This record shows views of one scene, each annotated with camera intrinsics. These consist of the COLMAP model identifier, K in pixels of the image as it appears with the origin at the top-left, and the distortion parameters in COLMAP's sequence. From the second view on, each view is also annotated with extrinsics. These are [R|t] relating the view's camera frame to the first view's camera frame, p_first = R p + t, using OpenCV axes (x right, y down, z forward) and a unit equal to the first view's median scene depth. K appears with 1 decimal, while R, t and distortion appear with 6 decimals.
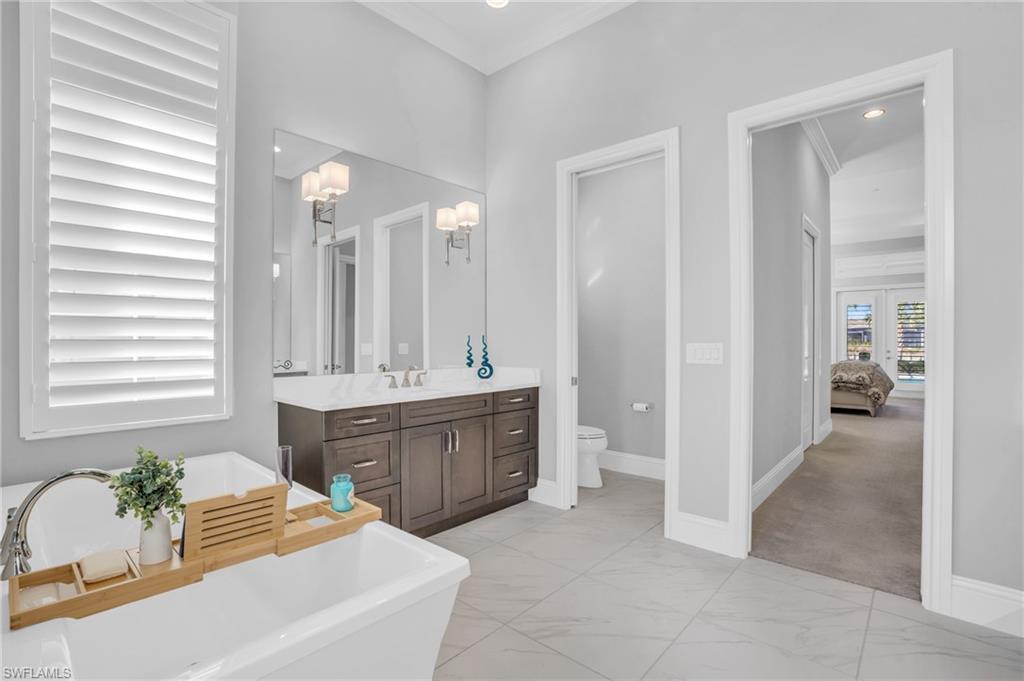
lens RADIAL K [[484.5, 0, 509.1], [0, 484.5, 341.3], [0, 0, 1]] dist [-0.020904, 0.000331]
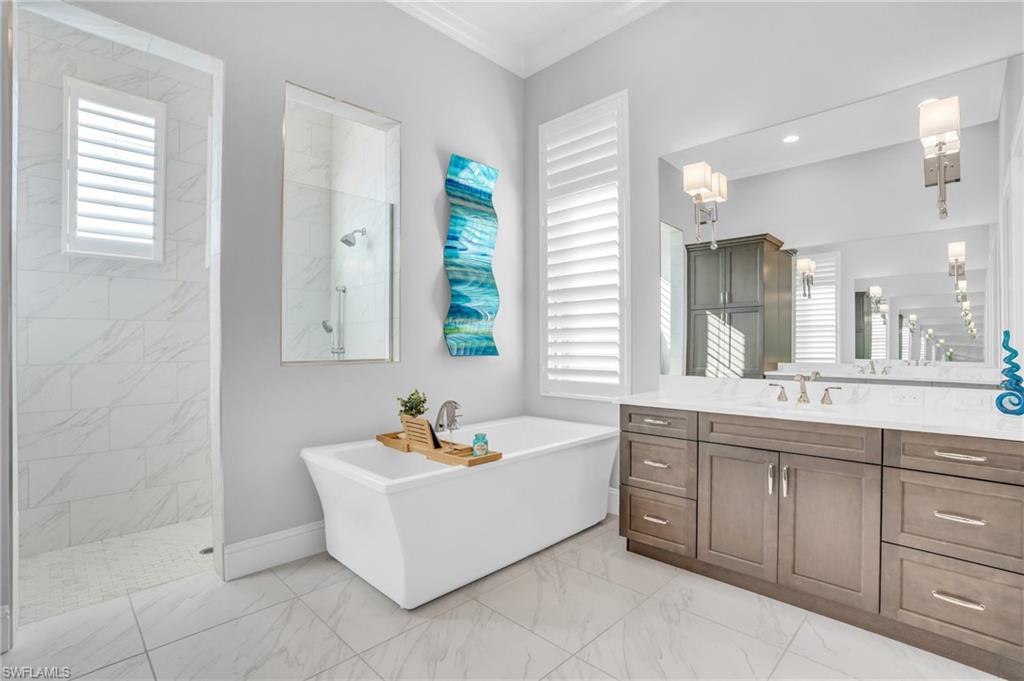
lens RADIAL K [[472.8, 0, 513.5], [0, 472.8, 346.8], [0, 0, 1]] dist [-0.022545, 0.000757]
pose [[-0.034283, 0.001179, -0.999411, 0.615336], [0.000489, 0.999999, 0.001163, 0.007823], [0.999412, -0.000449, -0.034283, 0.658699]]
